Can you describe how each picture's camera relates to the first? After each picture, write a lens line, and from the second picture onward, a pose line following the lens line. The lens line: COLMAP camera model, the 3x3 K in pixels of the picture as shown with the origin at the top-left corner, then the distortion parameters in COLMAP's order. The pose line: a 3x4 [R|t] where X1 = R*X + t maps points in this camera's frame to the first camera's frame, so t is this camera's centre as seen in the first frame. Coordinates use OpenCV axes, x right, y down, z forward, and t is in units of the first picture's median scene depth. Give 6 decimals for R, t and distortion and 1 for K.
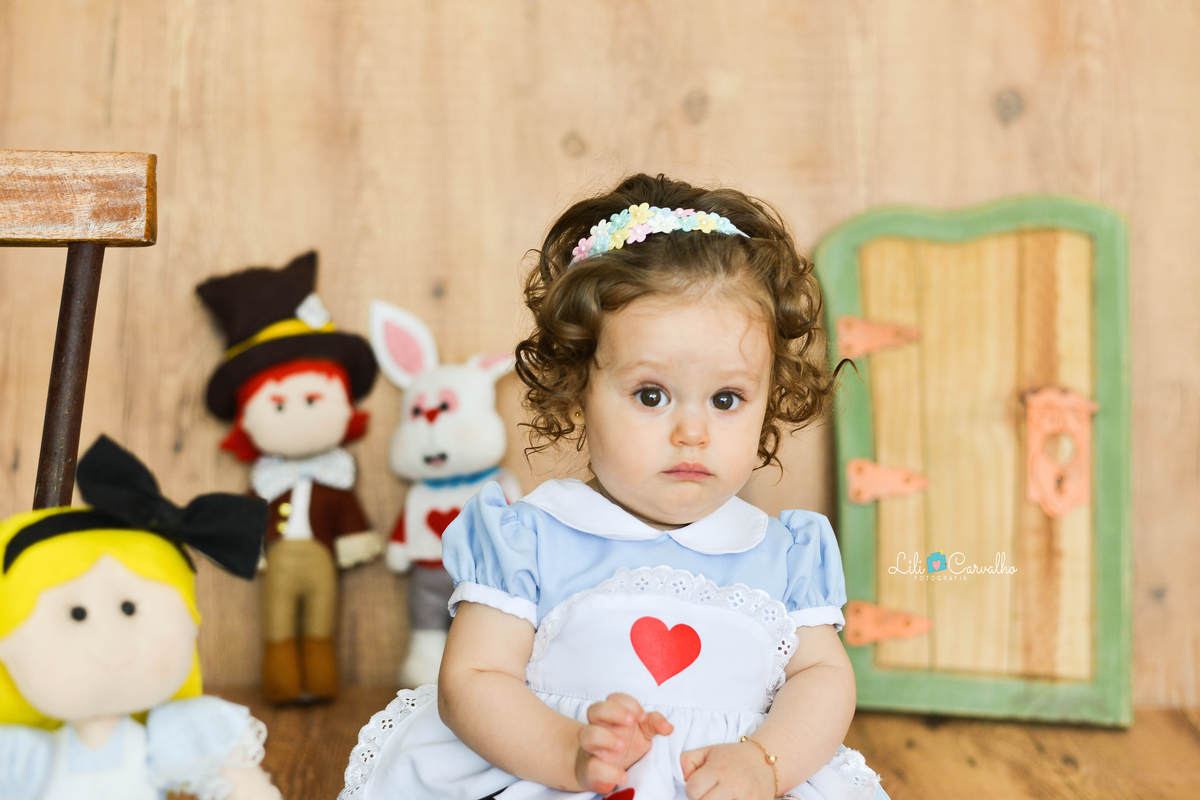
lens RADIAL K [[1760.8, 0, 586.8], [0, 1760.8, 440.9], [0, 0, 1]] dist [0.015944, -0.012555]
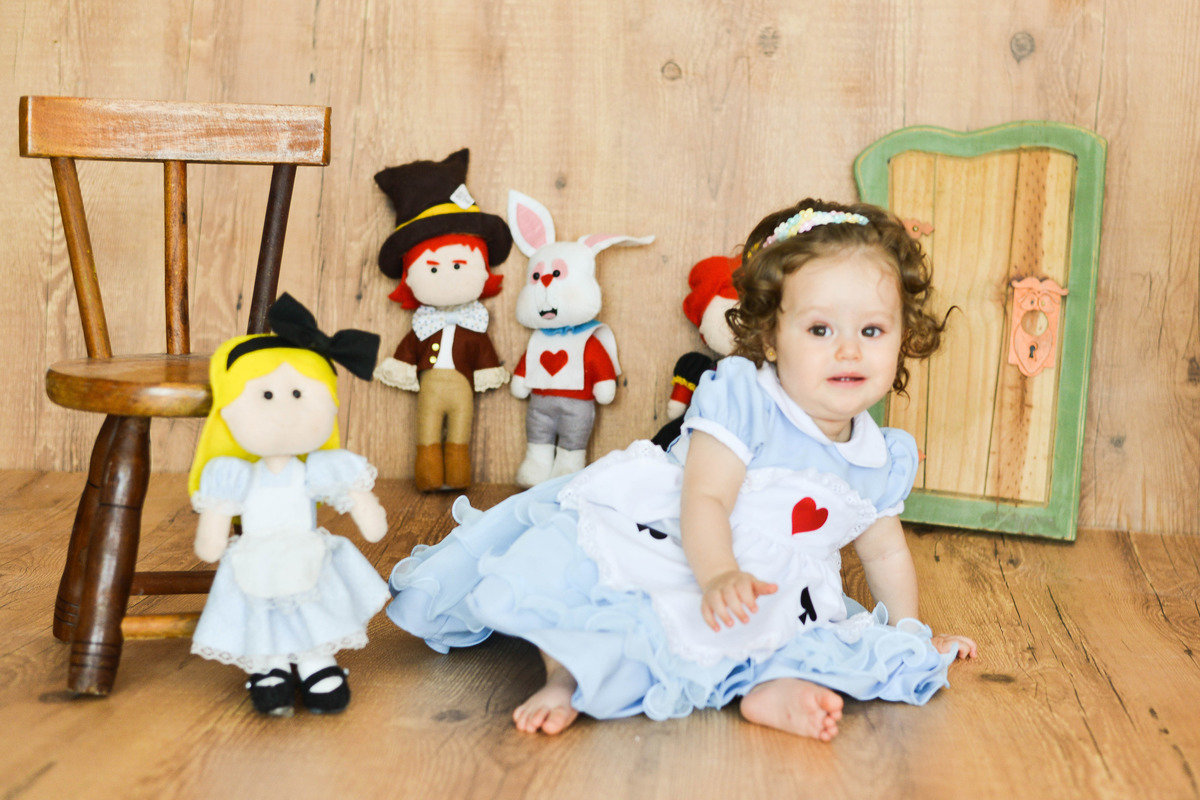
lens RADIAL K [[1868.8, 0, 645.0], [0, 1868.8, 398.5], [0, 0, 1]] dist [0.024441, -0.019700]
pose [[0.994022, 0.042443, -0.100595, 0.126577], [-0.036802, 0.997679, 0.057283, -0.008683], [0.102793, -0.053238, 0.993277, -0.376684]]
